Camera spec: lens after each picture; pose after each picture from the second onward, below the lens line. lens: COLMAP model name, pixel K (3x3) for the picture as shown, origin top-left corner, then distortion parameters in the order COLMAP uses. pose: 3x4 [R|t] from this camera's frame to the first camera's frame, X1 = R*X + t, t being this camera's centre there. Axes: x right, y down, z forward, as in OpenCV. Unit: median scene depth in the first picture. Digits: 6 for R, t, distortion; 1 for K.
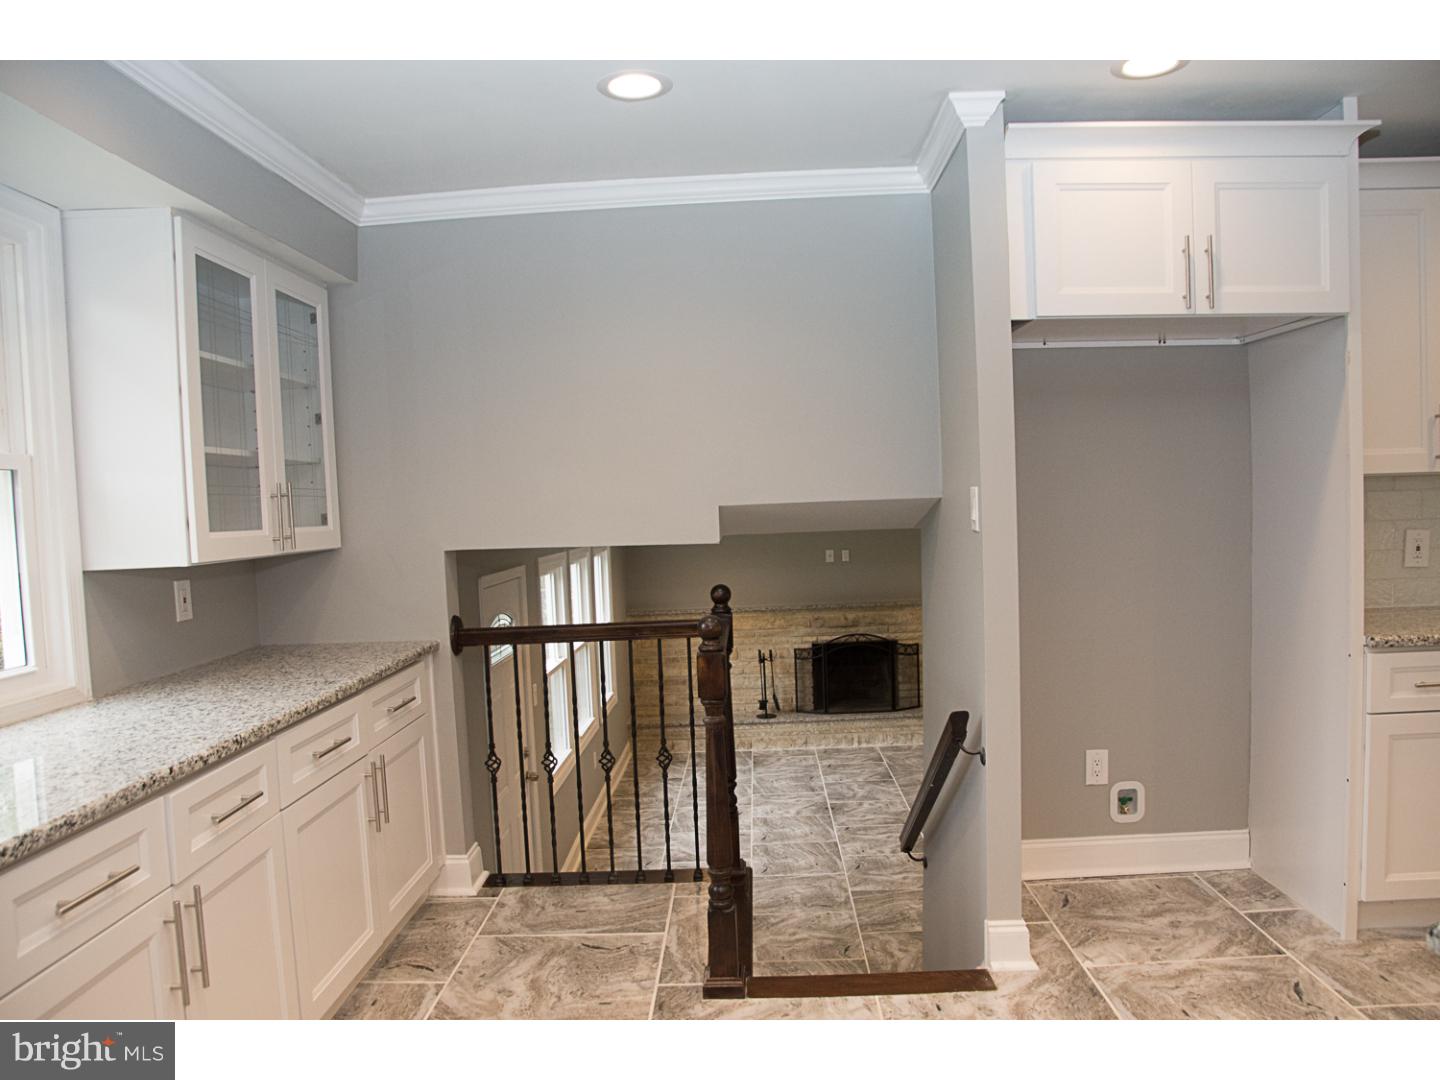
lens RADIAL K [[1014.1, 0, 721.4], [0, 1014.1, 552.4], [0, 0, 1]] dist [-0.133218, 0.070599]
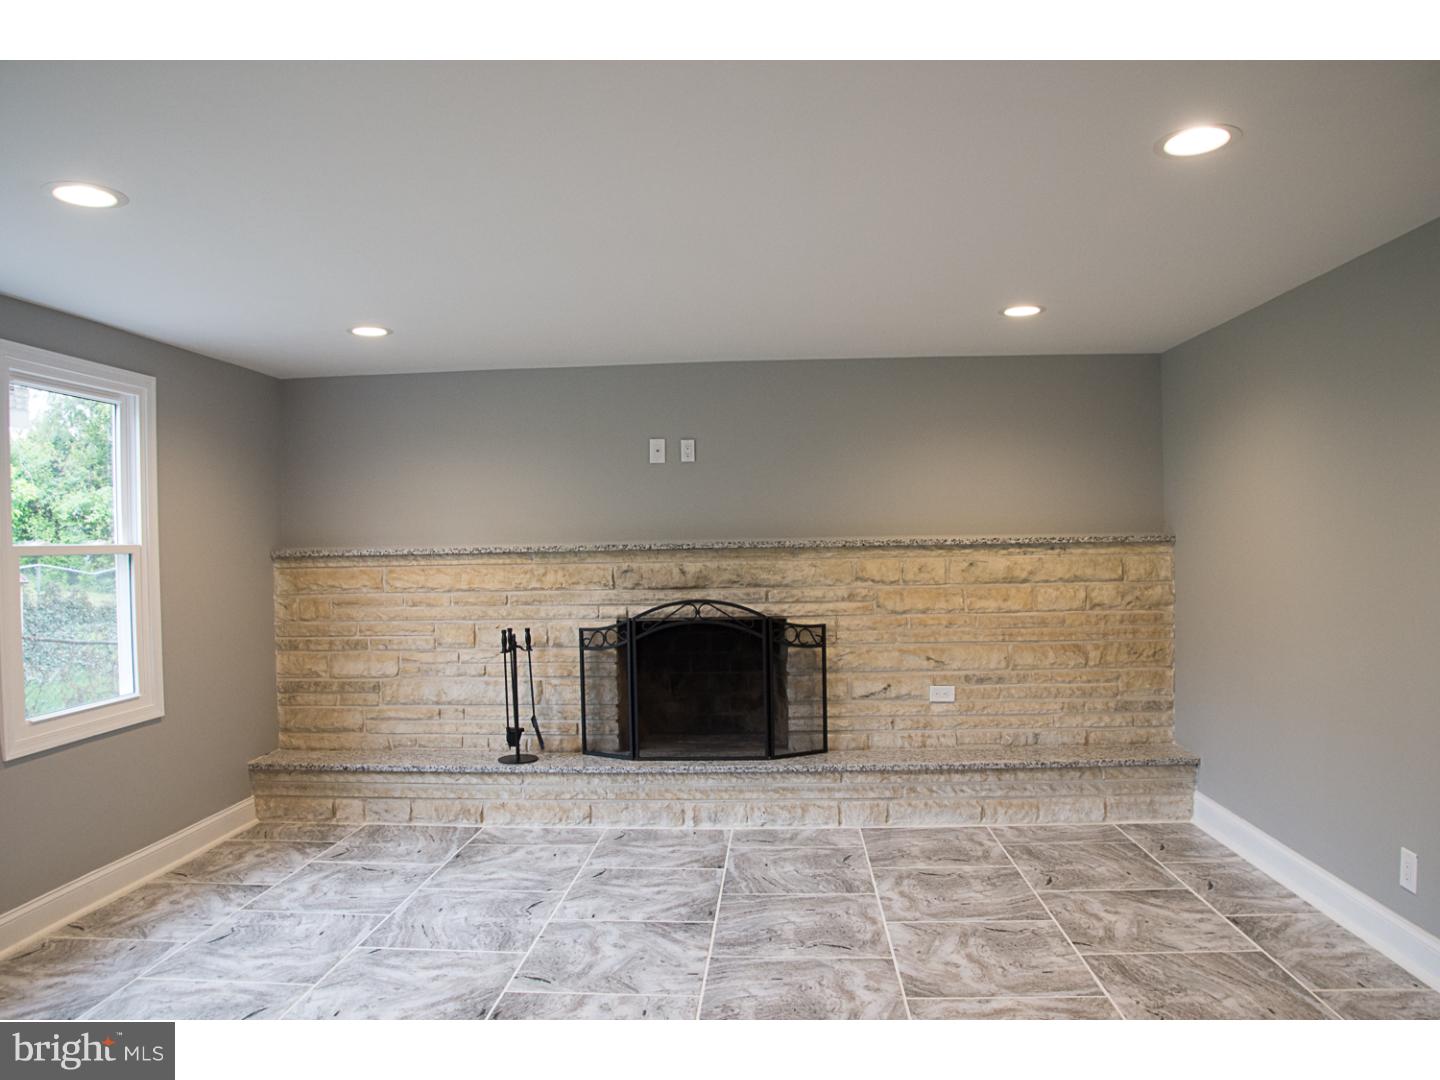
lens RADIAL K [[1014.1, 0, 718.1], [0, 1014.1, 541.7], [0, 0, 1]] dist [-0.133218, 0.070599]
pose [[0.999161, 0.019900, -0.035799, 0.159613], [-0.021552, 0.998692, -0.046369, 0.073909], [0.034830, 0.047102, 0.998283, 0.494274]]
